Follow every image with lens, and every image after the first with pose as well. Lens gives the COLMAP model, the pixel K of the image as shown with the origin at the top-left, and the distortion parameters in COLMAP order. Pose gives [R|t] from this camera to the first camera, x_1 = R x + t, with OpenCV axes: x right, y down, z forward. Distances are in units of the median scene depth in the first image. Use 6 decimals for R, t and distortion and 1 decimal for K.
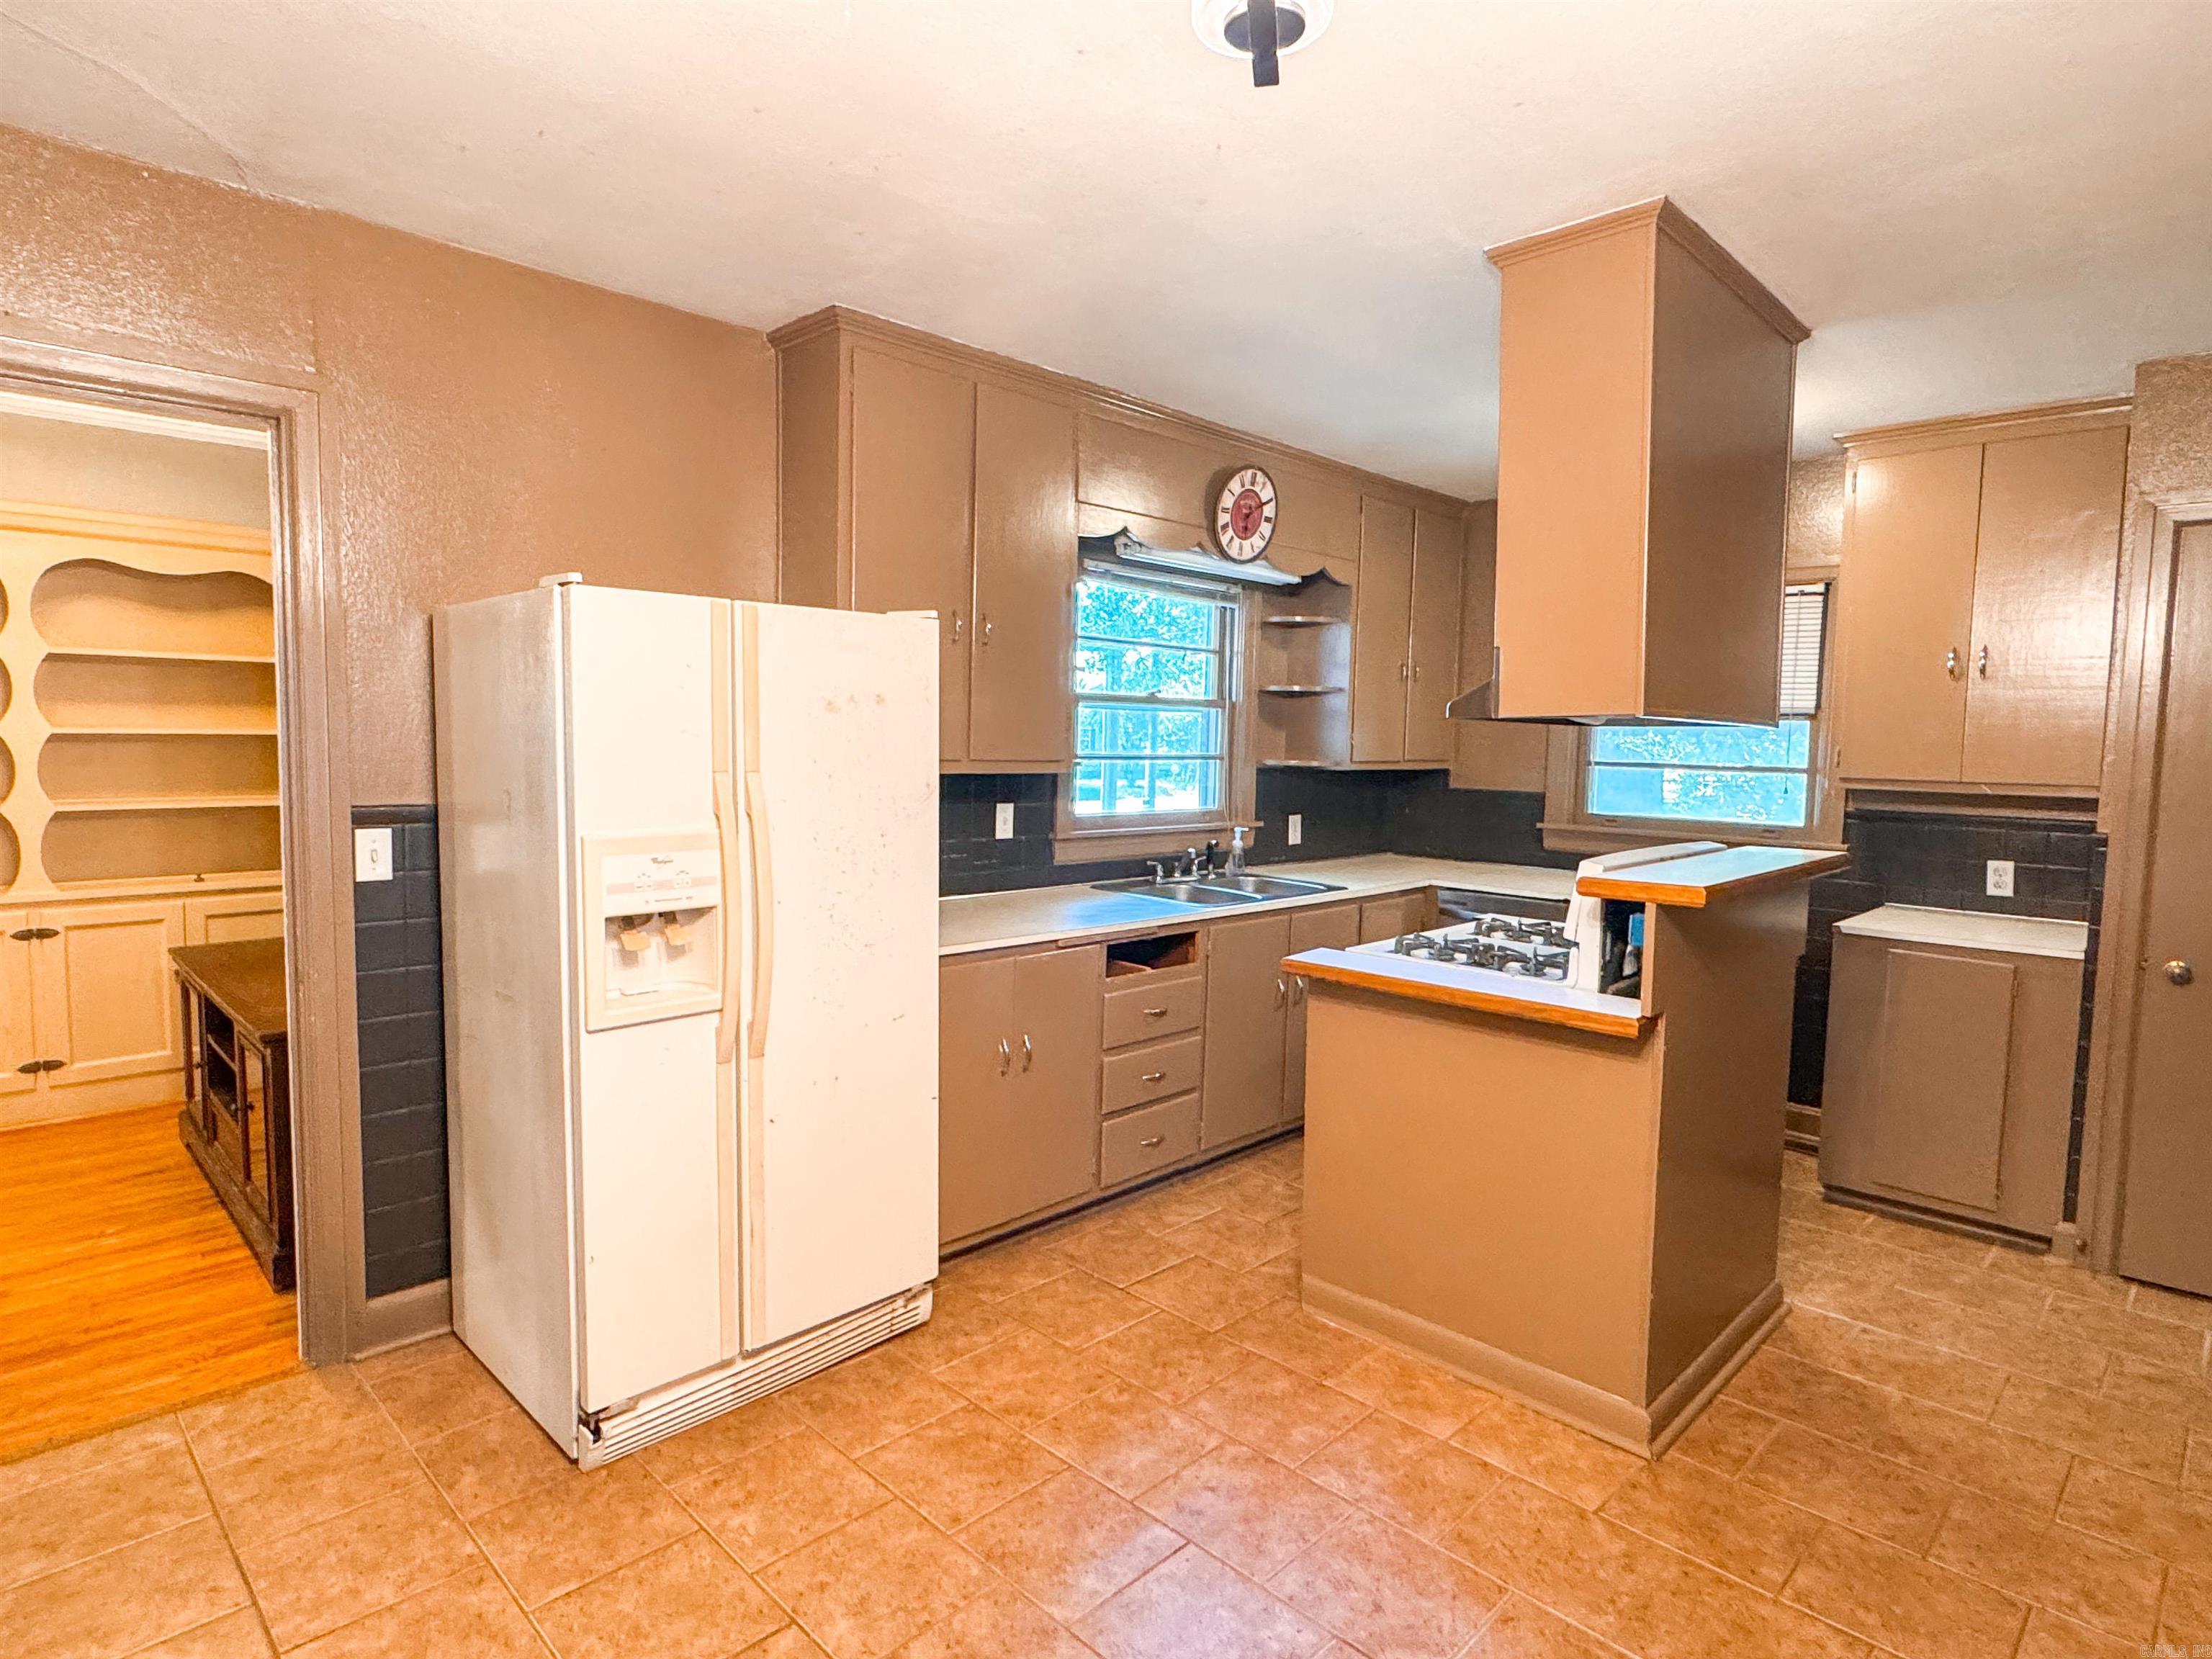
lens RADIAL K [[1225.0, 0, 1069.8], [0, 1225.0, 824.8], [0, 0, 1]] dist [-0.005047, 0.001514]
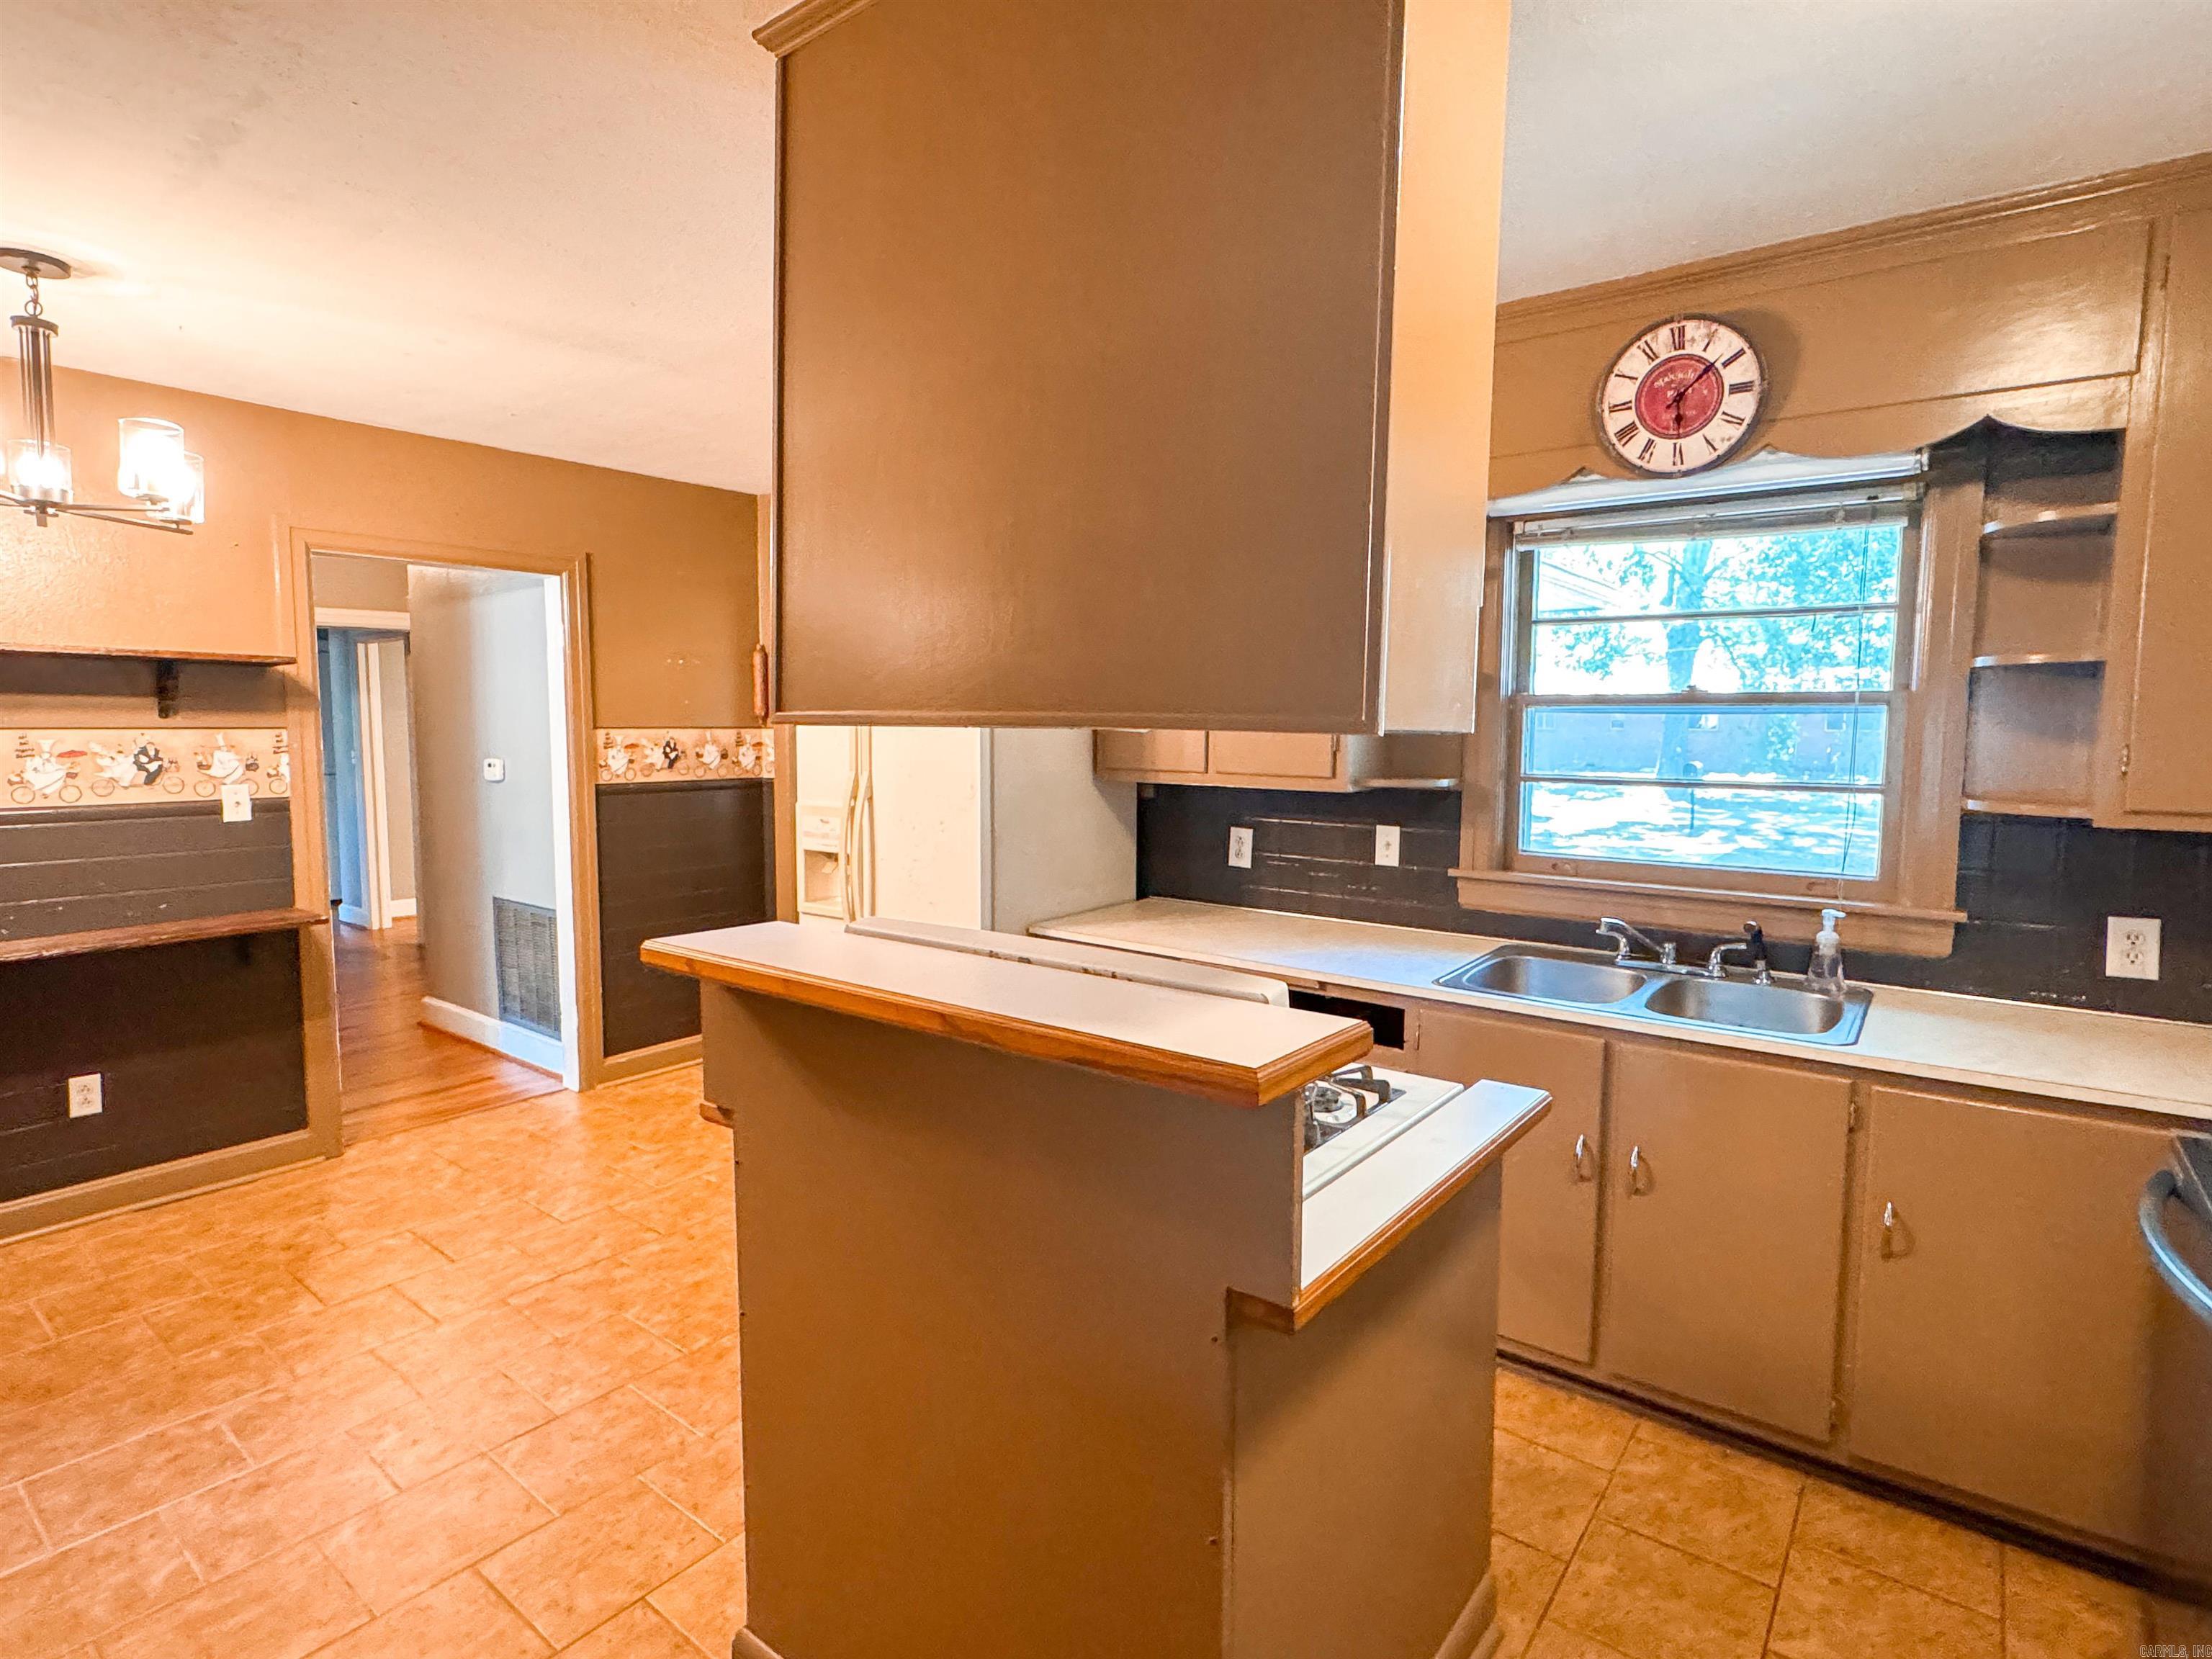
lens RADIAL K [[1134.6, 0, 1105.6], [0, 1134.6, 824.0], [0, 0, 1]] dist [-0.003298, -0.001201]
pose [[0.125592, 0.067615, -0.989775, 0.690898], [-0.076936, 0.995334, 0.058232, -0.047886], [0.989094, 0.068836, 0.130208, 0.648088]]
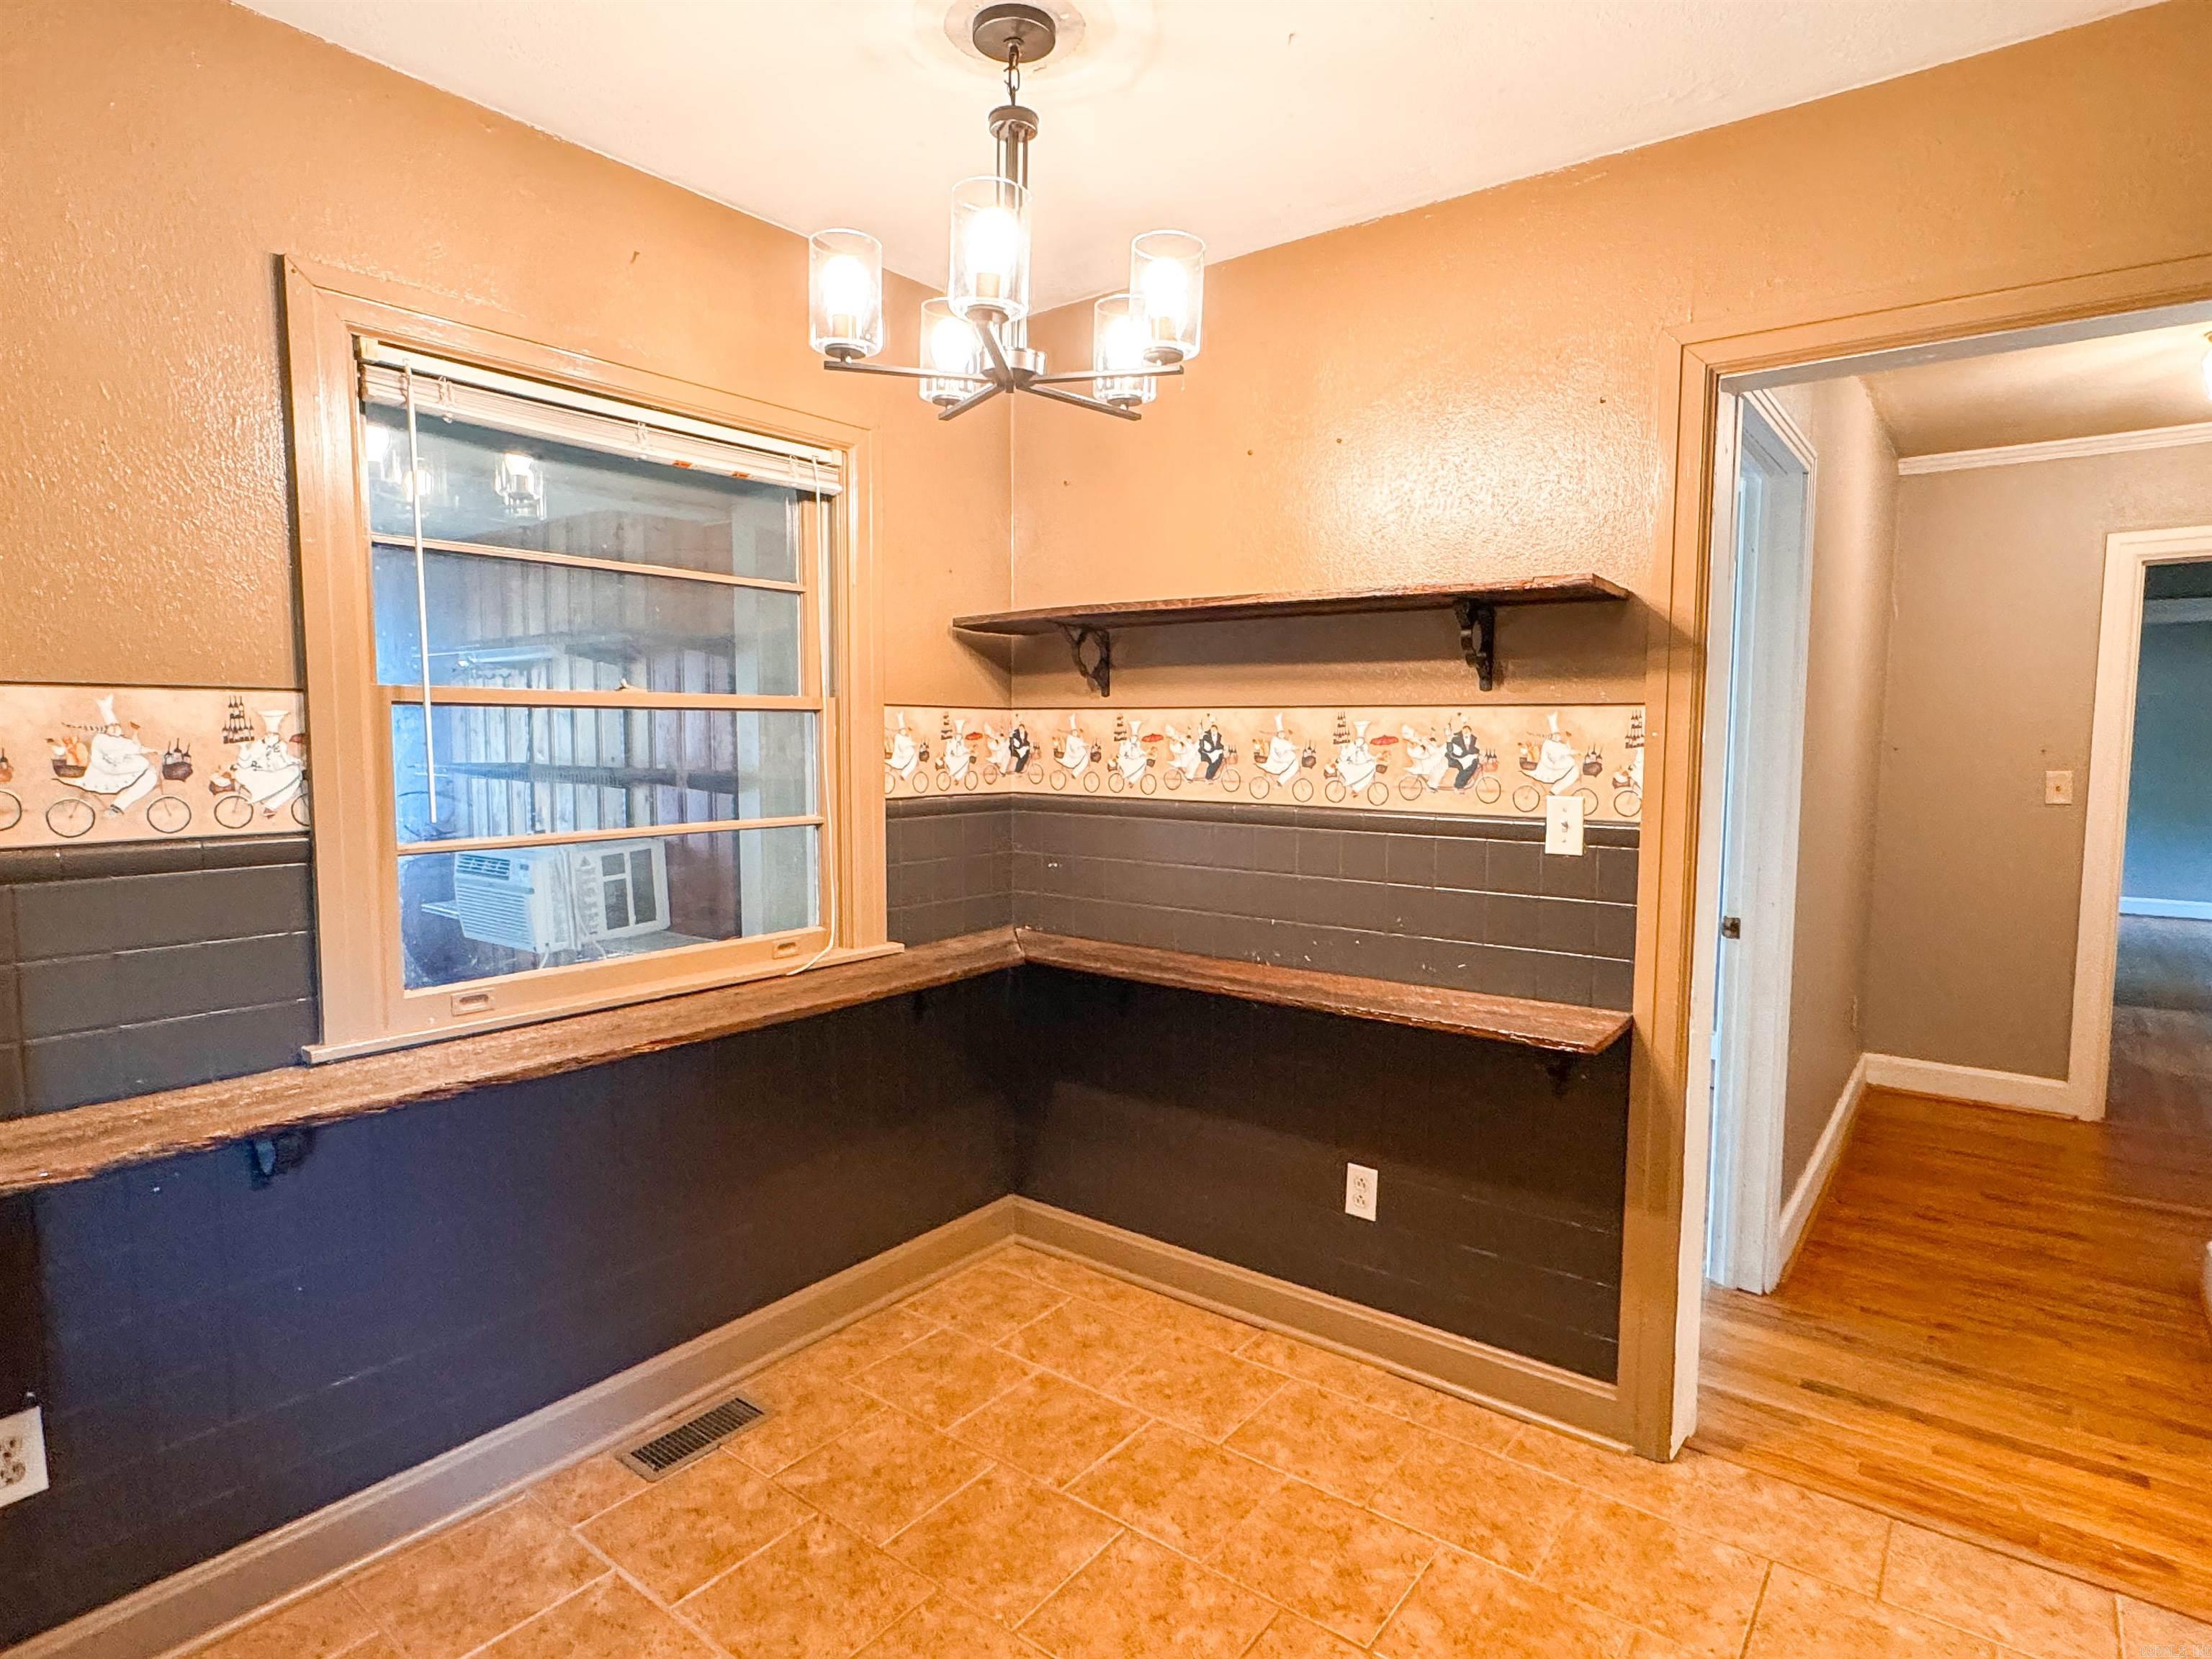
lens RADIAL K [[1225.0, 0, 1069.8], [0, 1225.0, 824.8], [0, 0, 1]] dist [-0.005047, 0.001514]
pose [[-0.992118, -0.014607, -0.124456, 0.063570], [-0.033876, 0.987466, 0.154155, -0.044201], [0.120644, 0.157156, -0.980177, 0.643076]]
